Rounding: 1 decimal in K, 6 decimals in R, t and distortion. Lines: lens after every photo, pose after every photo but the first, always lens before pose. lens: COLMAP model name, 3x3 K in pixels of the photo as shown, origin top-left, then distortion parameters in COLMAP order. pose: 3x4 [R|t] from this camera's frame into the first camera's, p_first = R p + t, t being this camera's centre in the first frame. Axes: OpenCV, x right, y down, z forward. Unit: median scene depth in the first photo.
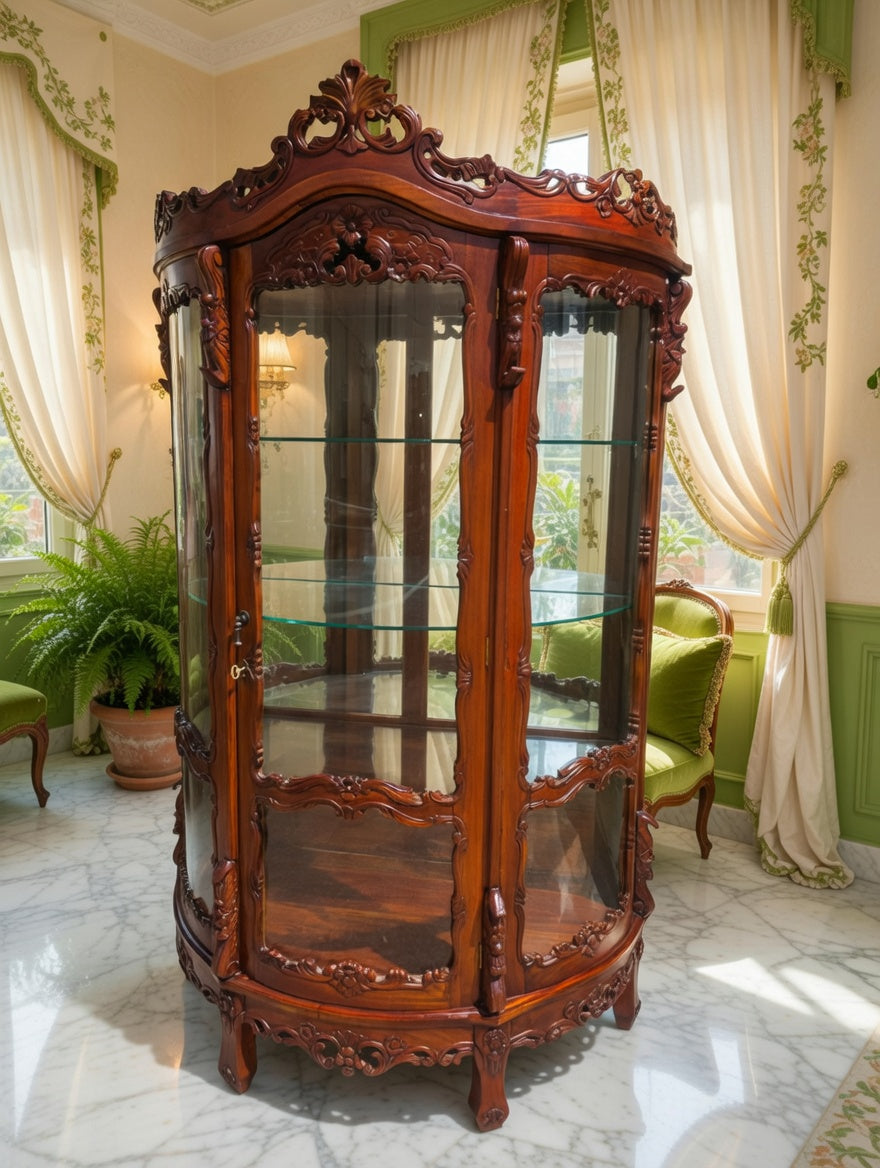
lens RADIAL K [[875.4, 0, 422.4], [0, 875.4, 580.2], [0, 0, 1]] dist [0.034041, -0.001110]
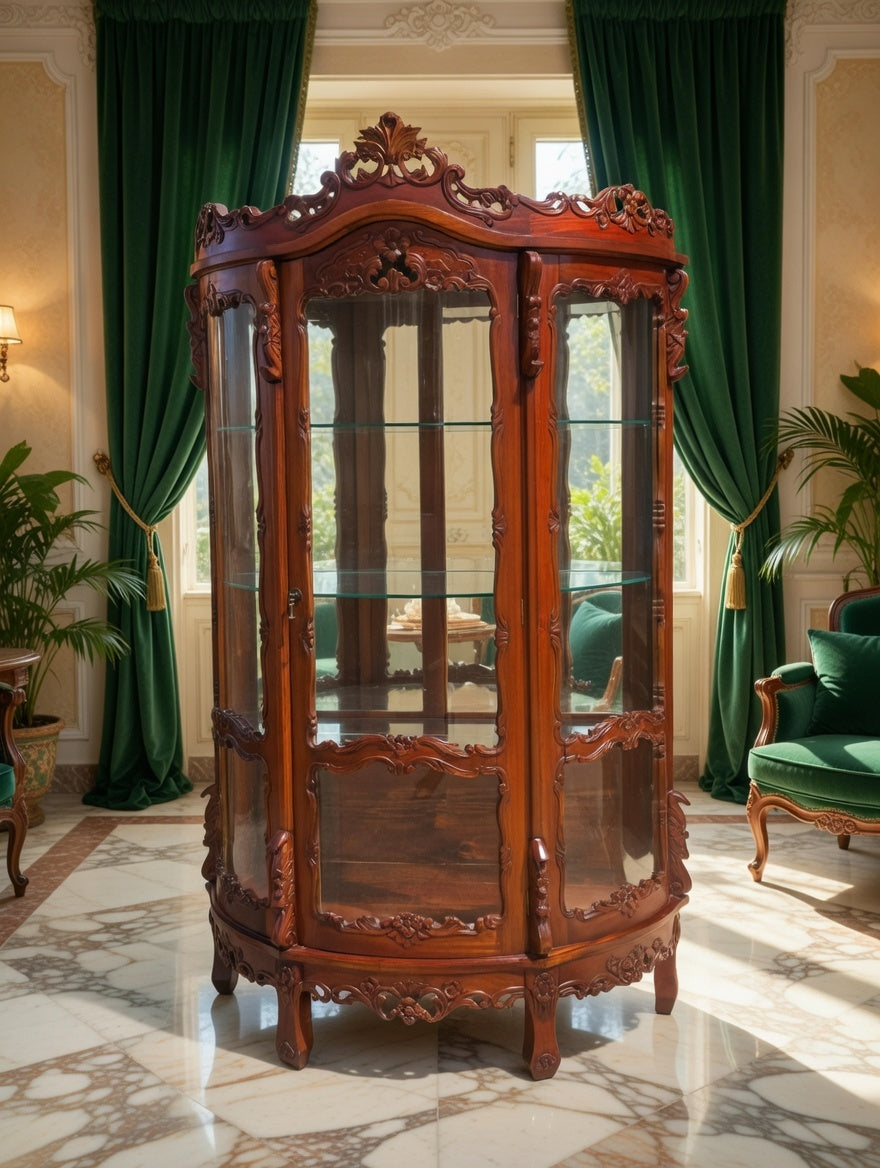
lens RADIAL K [[1472.5, 0, 437.3], [0, 1472.5, 559.0], [0, 0, 1]] dist [0.042957, 0.000000]
pose [[0.995863, -0.041644, 0.080768, -0.183819], [0.047688, 0.996088, -0.074397, 0.151940], [-0.077354, 0.077941, 0.993953, -0.866203]]
